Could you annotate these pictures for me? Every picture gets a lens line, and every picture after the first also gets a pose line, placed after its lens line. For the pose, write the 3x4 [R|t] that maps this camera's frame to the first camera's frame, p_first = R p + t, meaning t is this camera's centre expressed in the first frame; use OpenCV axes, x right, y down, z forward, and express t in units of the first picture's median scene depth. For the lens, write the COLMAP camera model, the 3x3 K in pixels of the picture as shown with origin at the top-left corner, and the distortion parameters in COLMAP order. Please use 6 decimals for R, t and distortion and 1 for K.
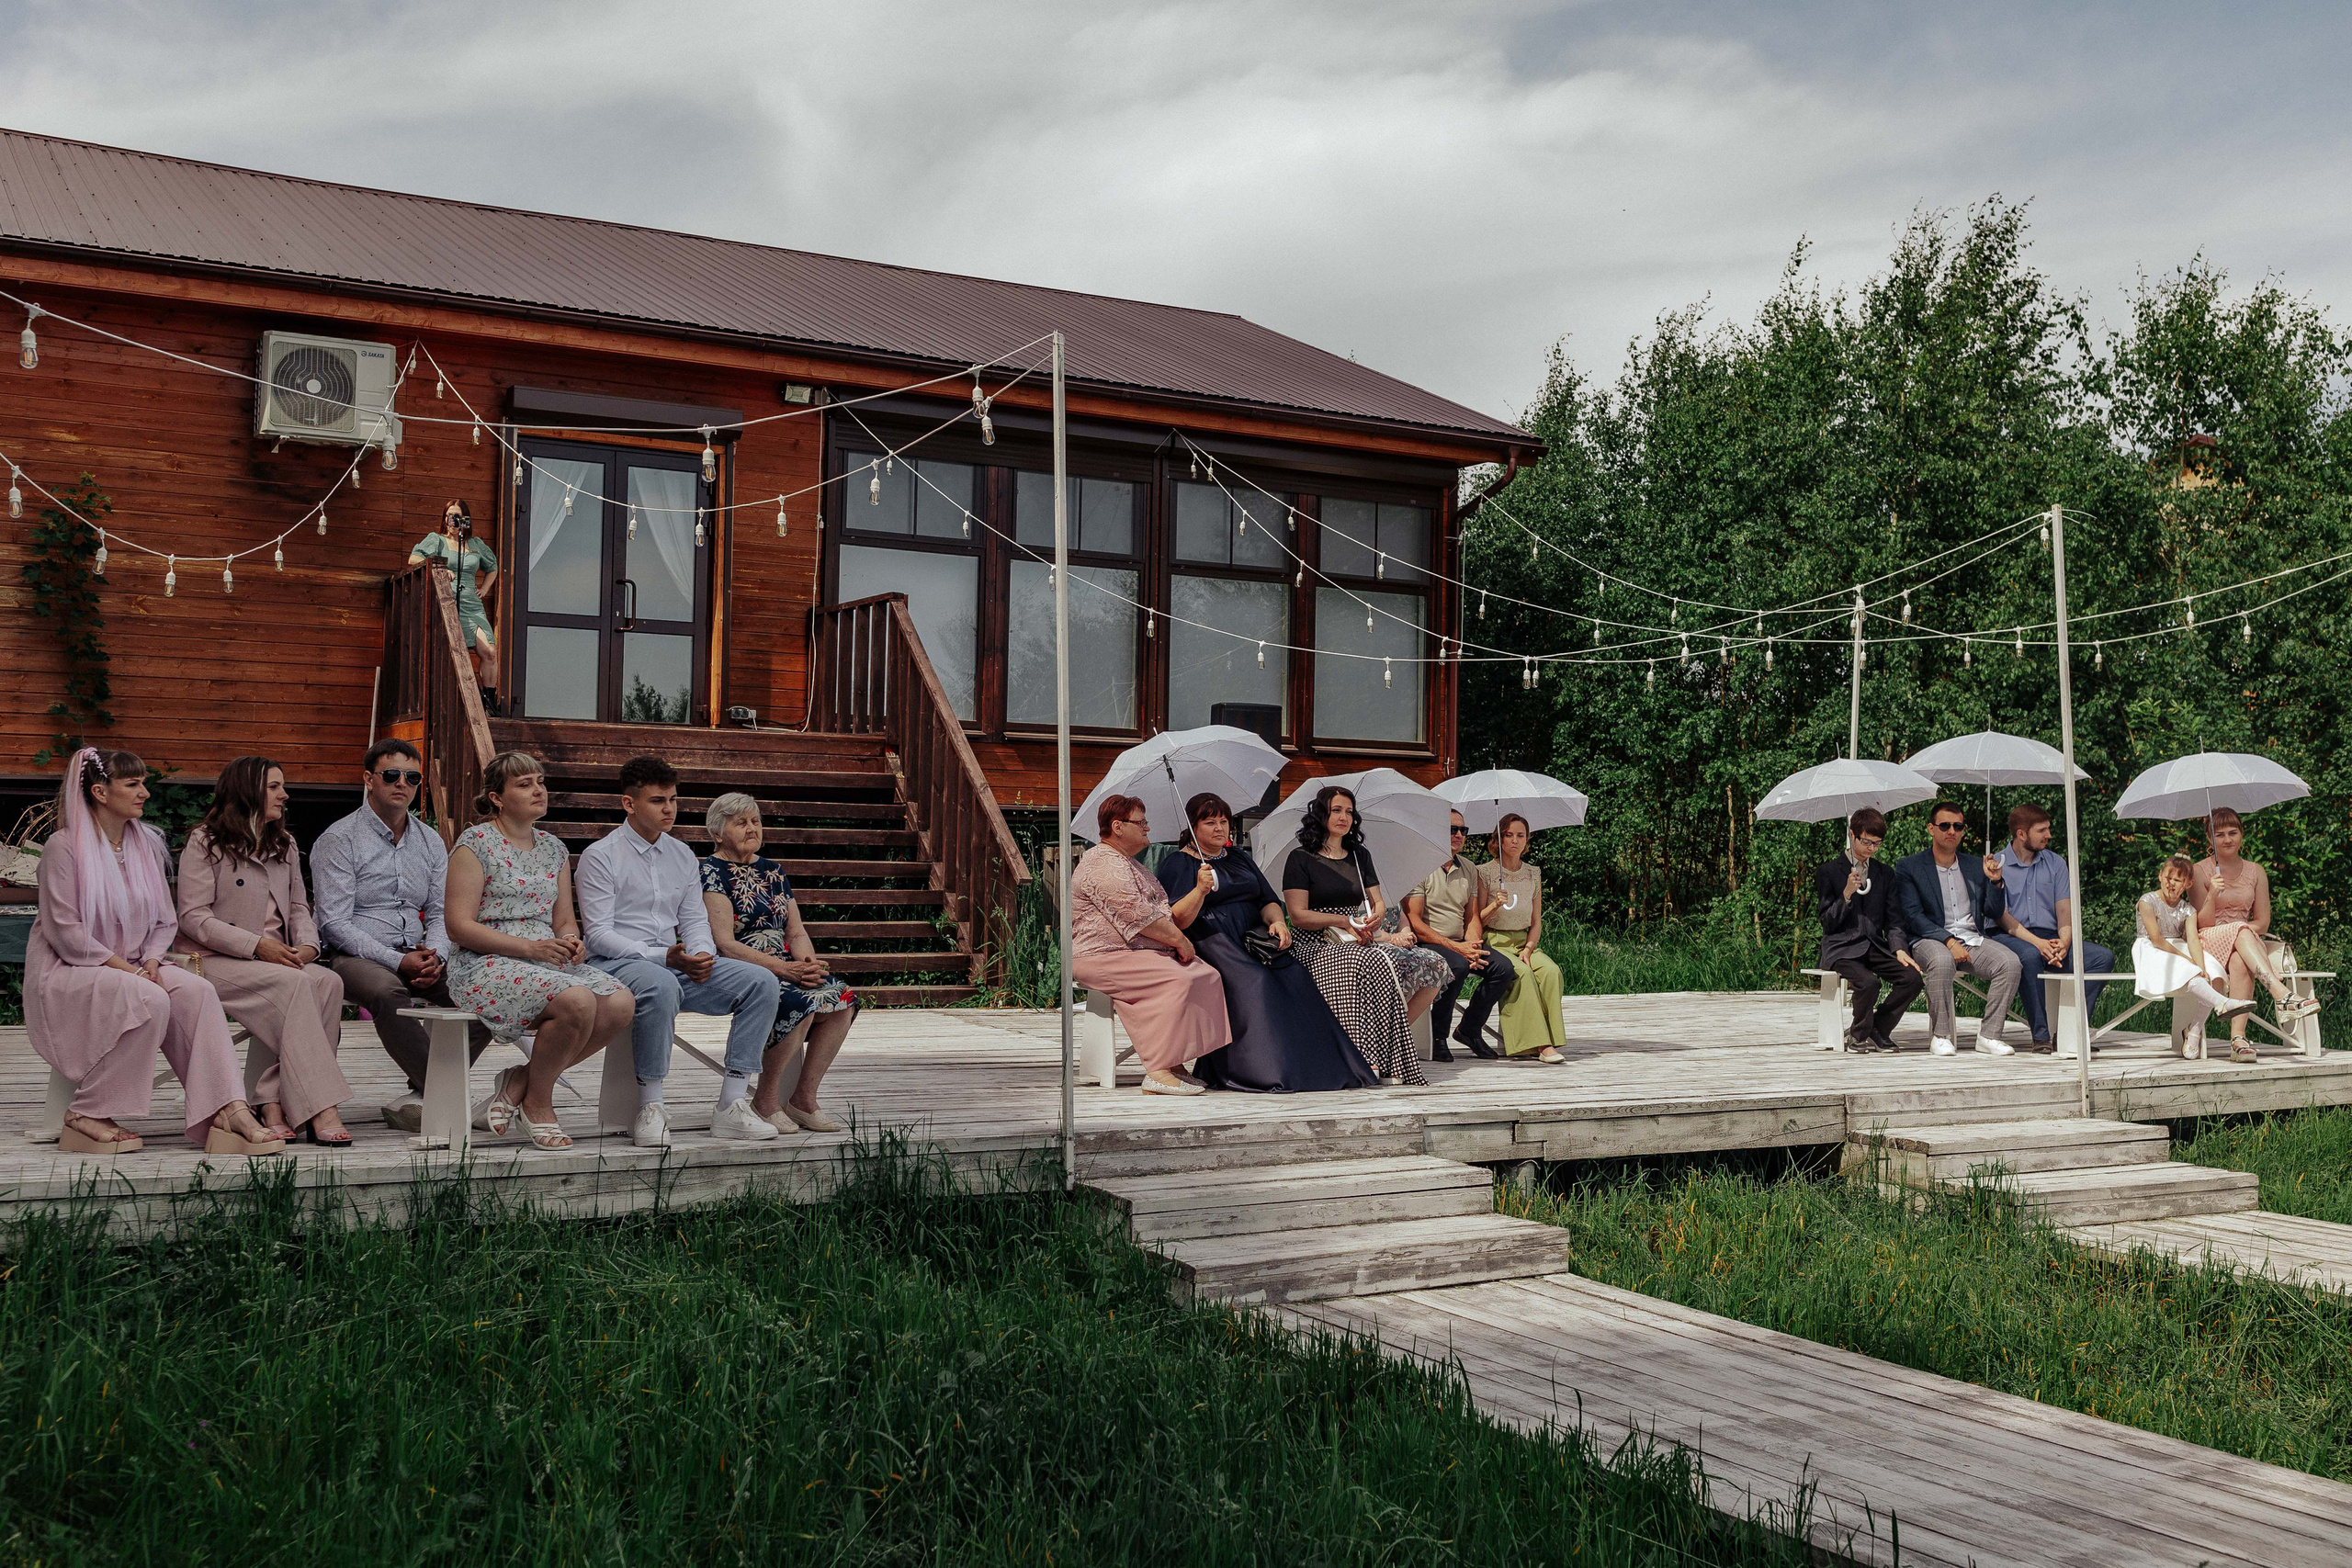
lens RADIAL K [[2366.8, 0, 1178.0], [0, 2366.8, 759.2], [0, 0, 1]] dist [-0.003373, -0.008369]
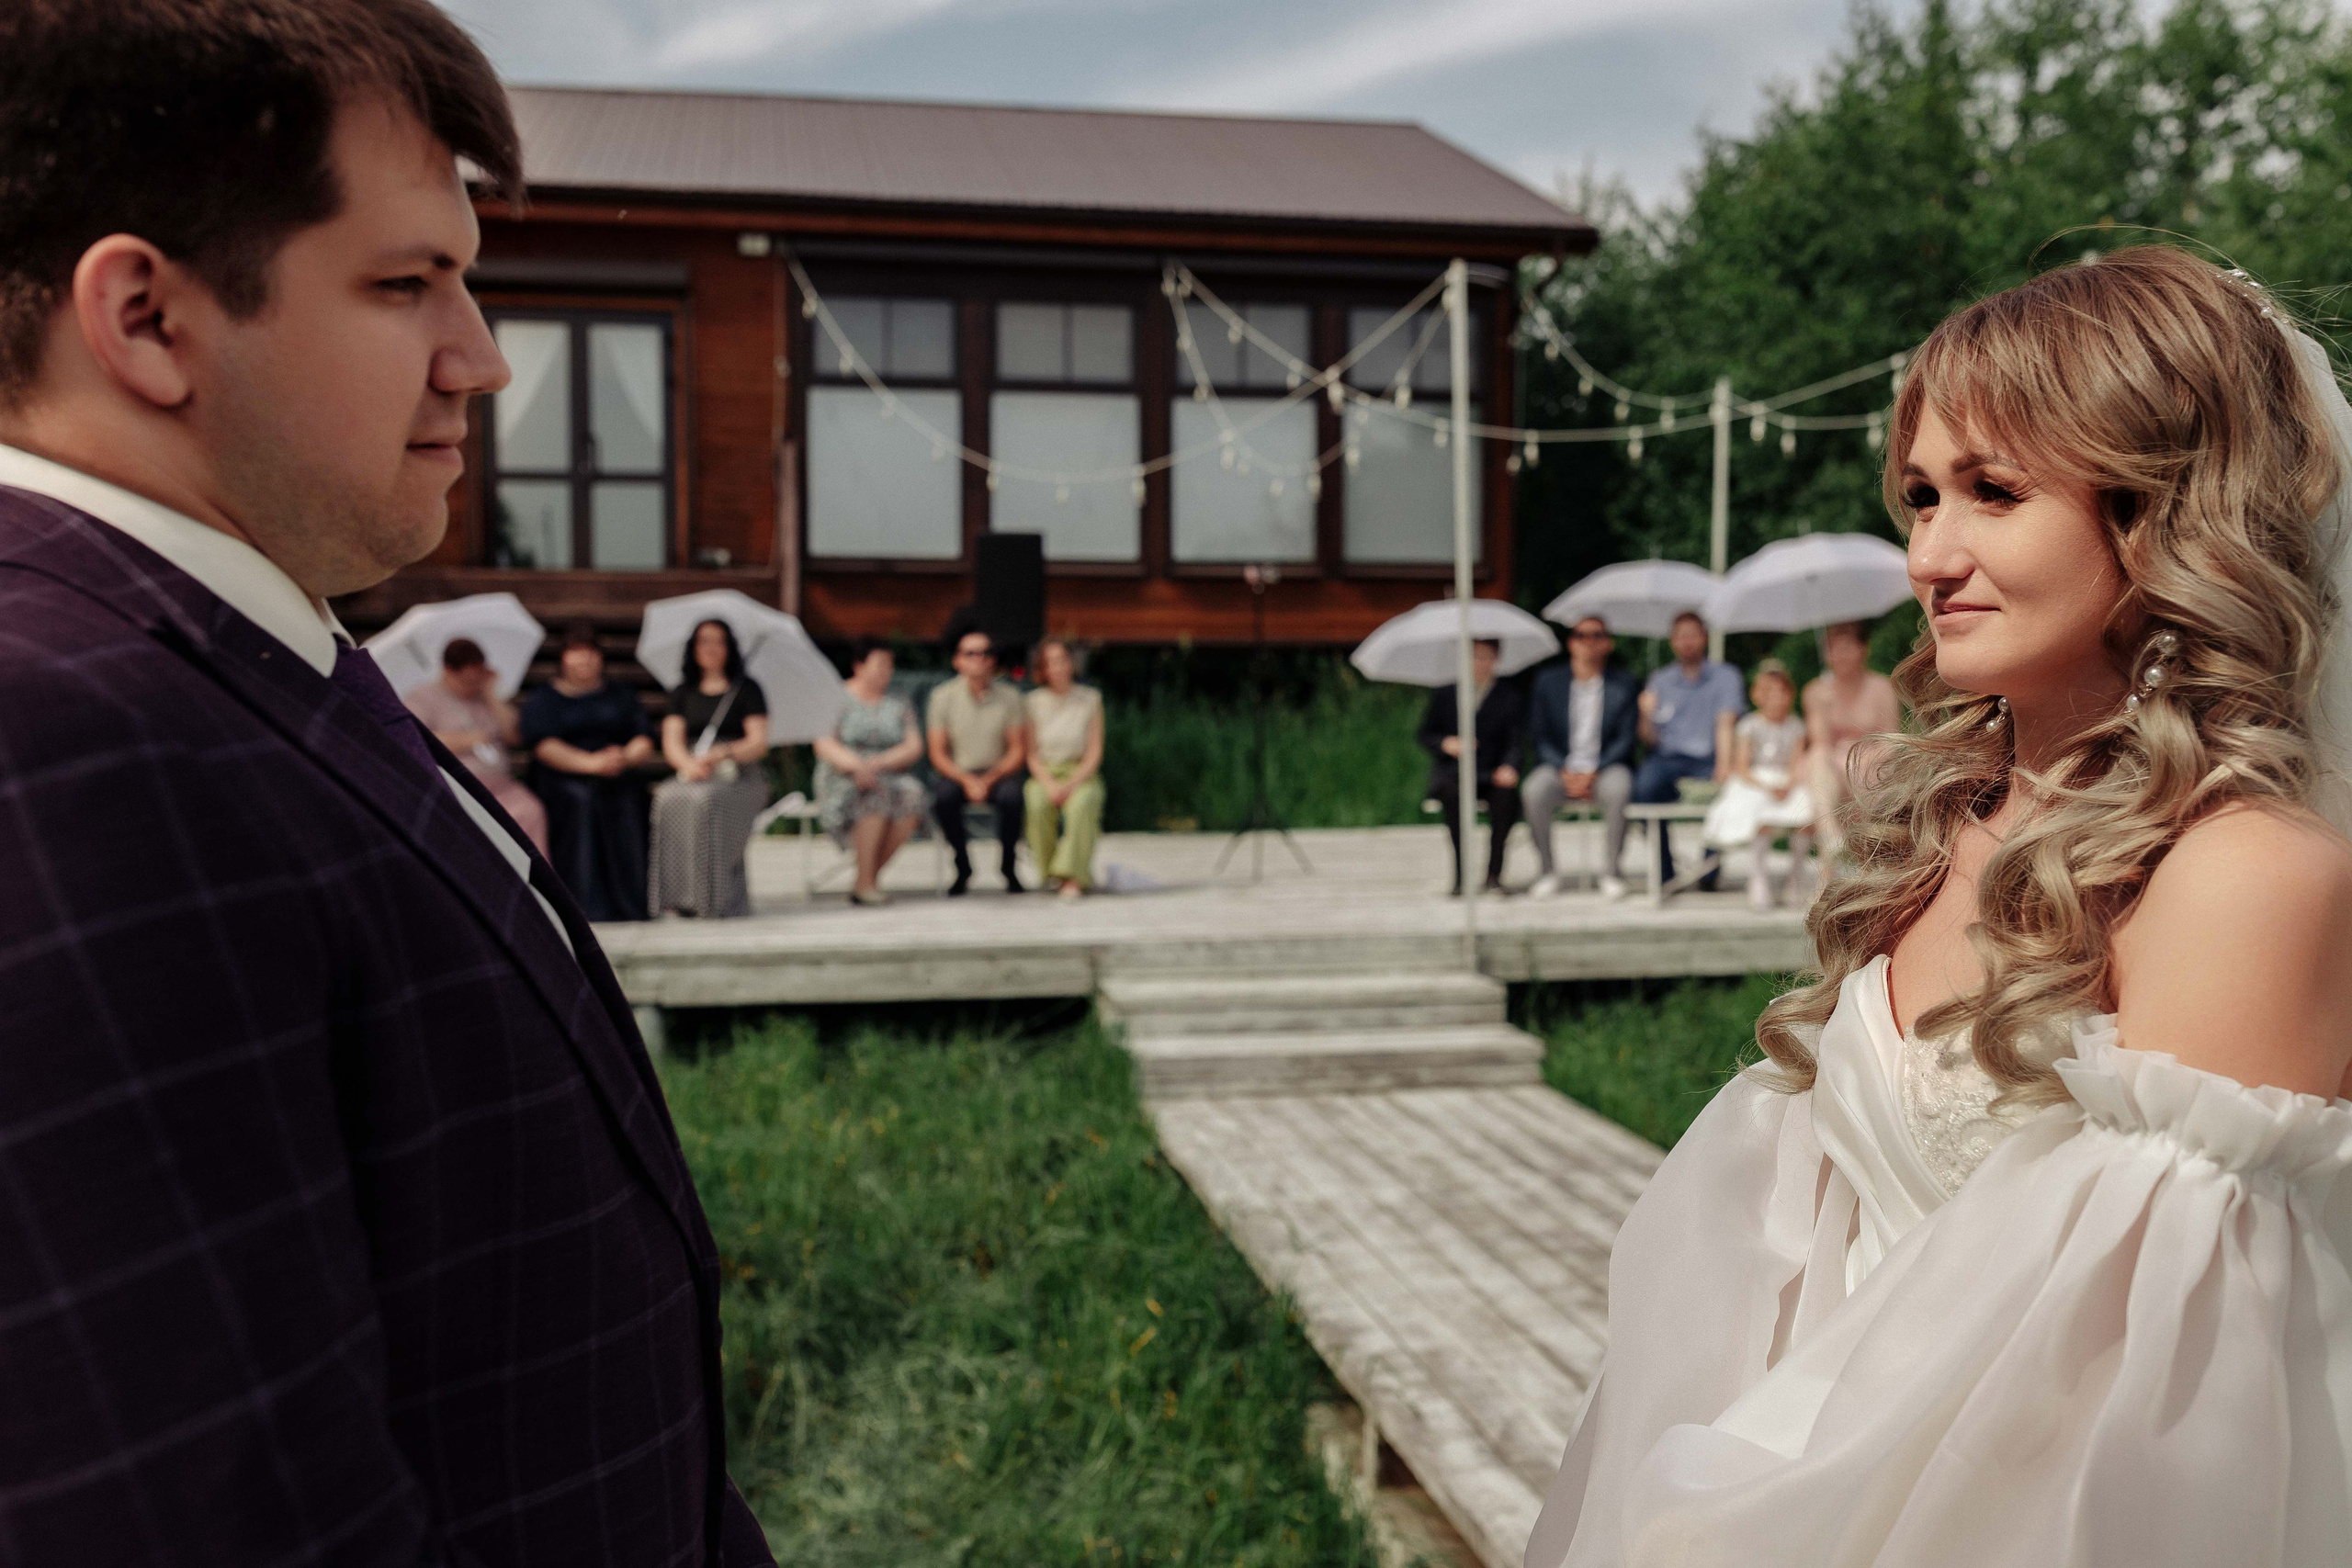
lens RADIAL K [[2306.6, 0, 1176.0], [0, 2306.6, 784.0], [0, 0, 1]] dist [-0.039531, 0.000514]
pose [[0.940444, -0.001731, -0.339945, 0.666816], [0.030110, 0.996481, 0.078222, 0.013834], [0.338613, -0.083799, 0.937187, 0.200138]]
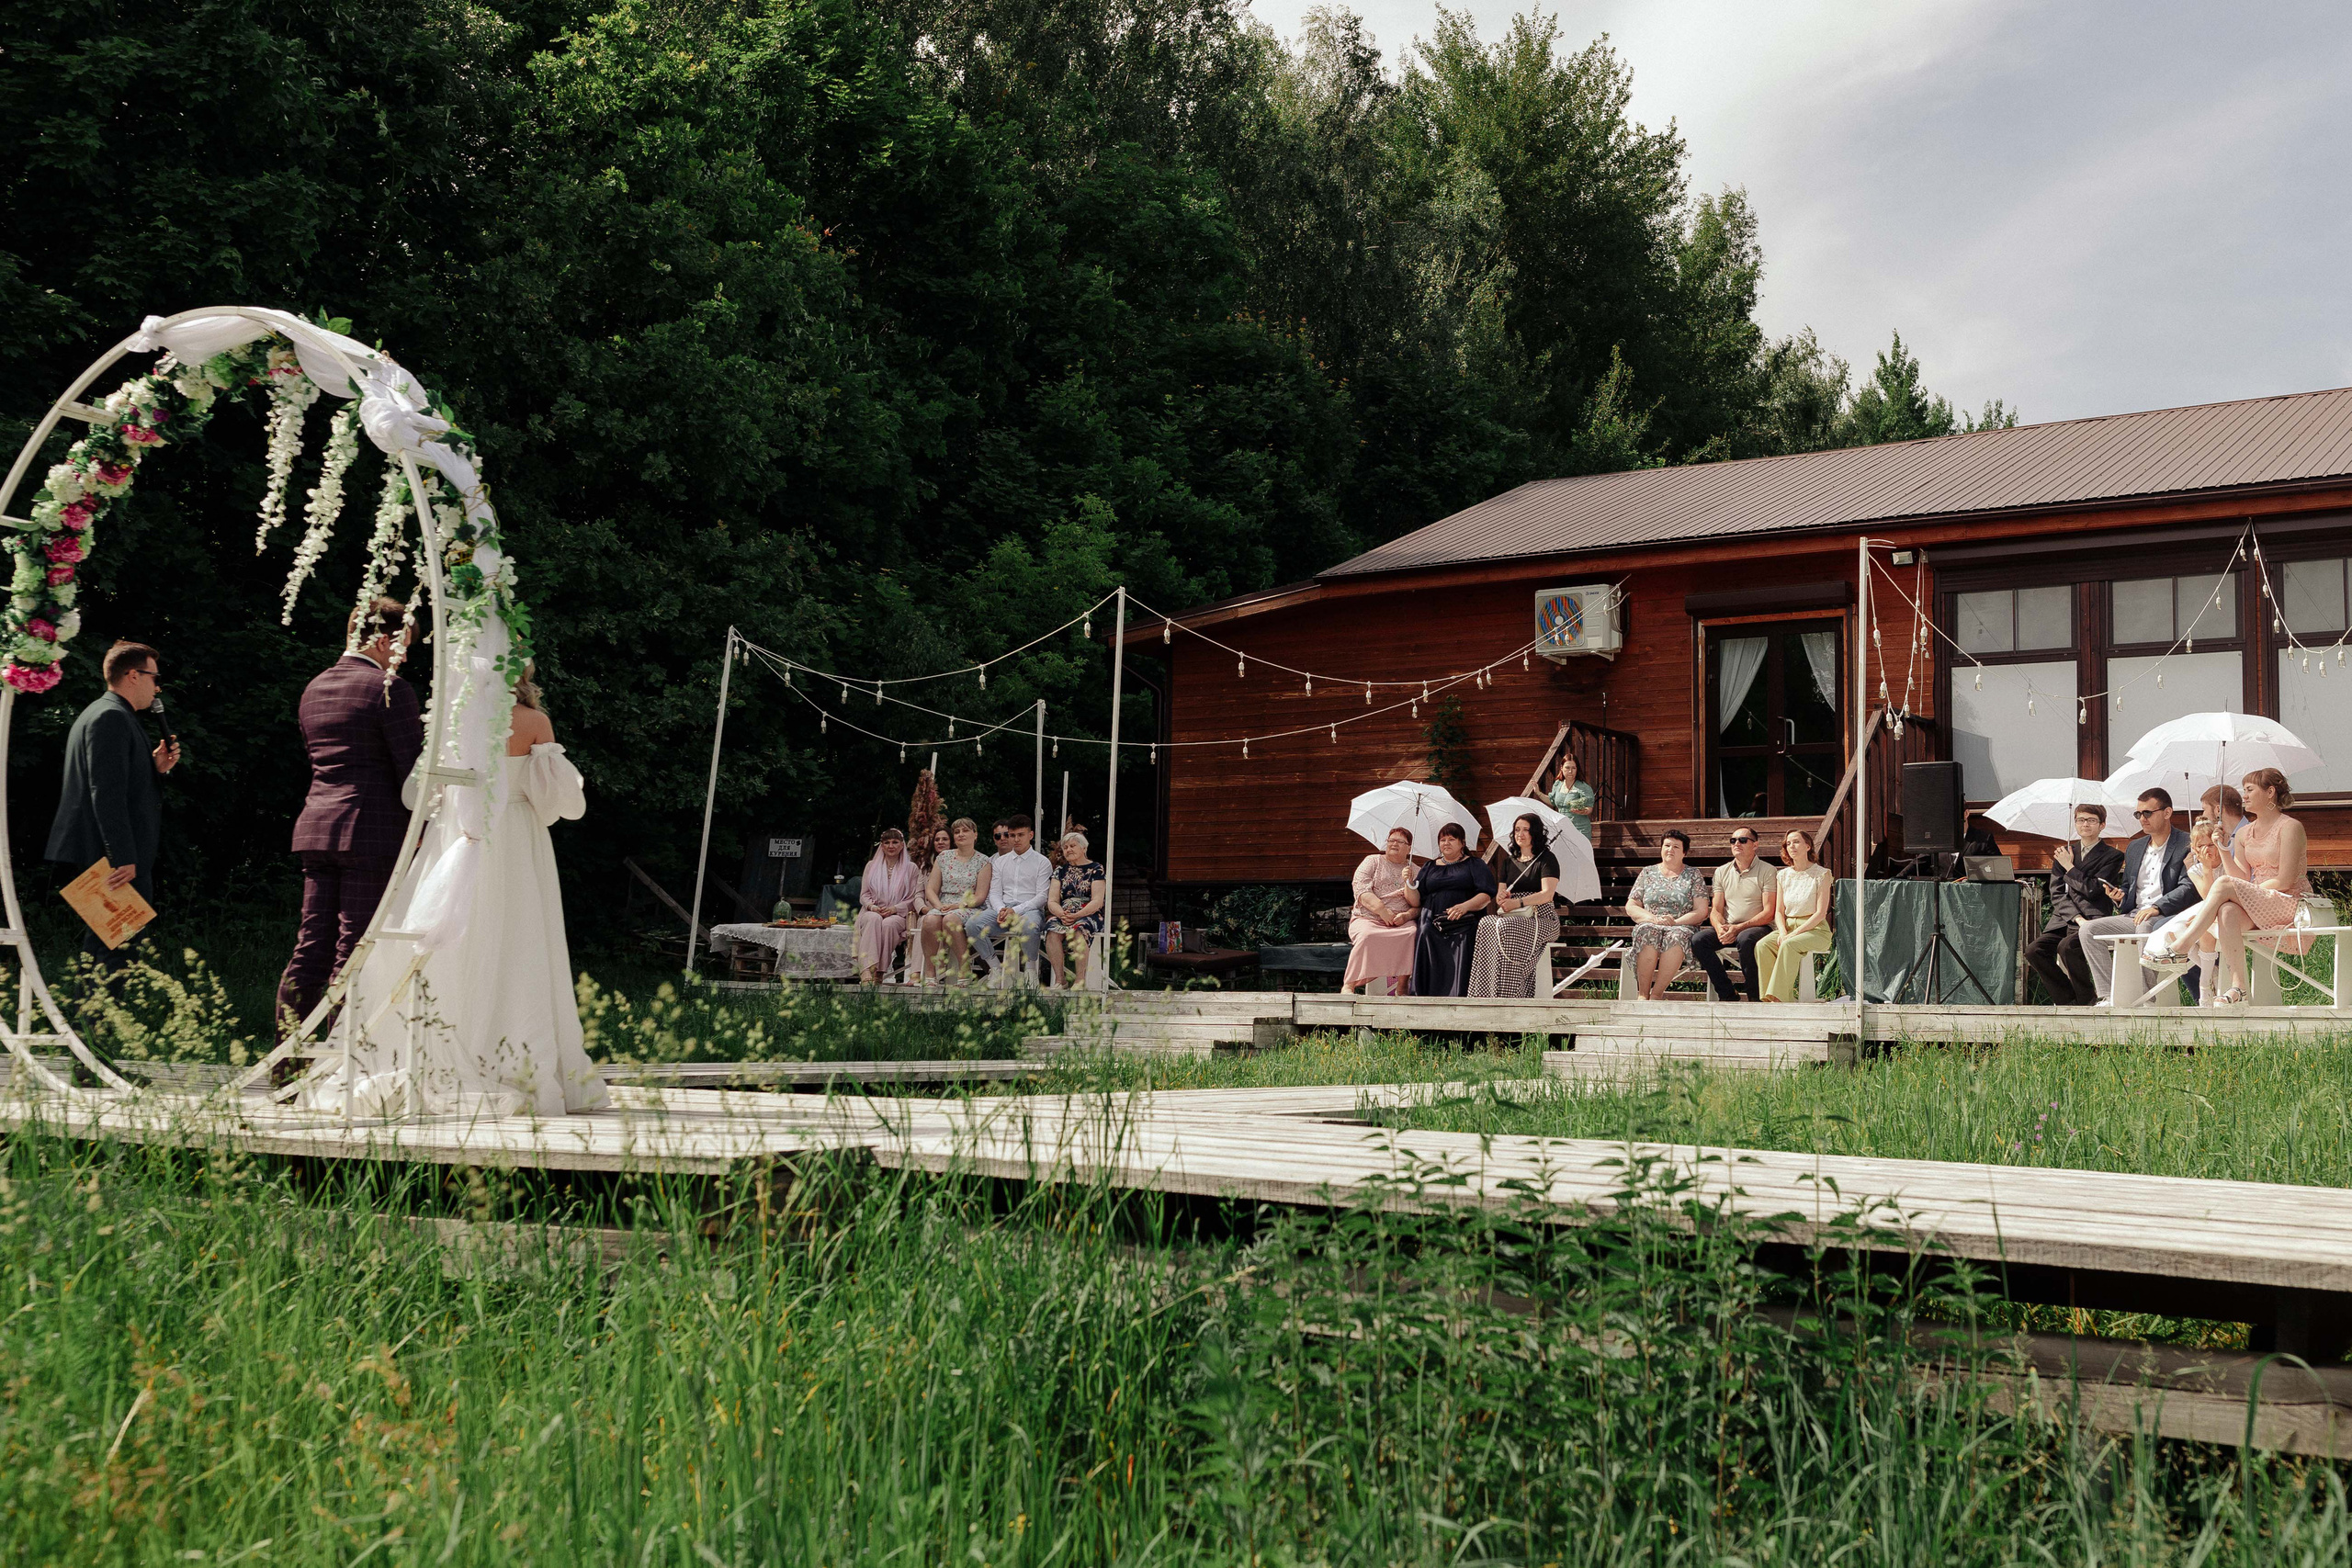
lens RADIAL K [[2306.6, 0, 1176.0], [0, 2306.6, 784.0], [0, 0, 1]] dist [-0.039531, 0.000514]
pose [[0.414889, -0.091419, -0.905268, 1.515629], [0.021917, 0.995655, -0.090502, 0.139793], [0.909608, 0.017708, 0.415090, 0.226925]]
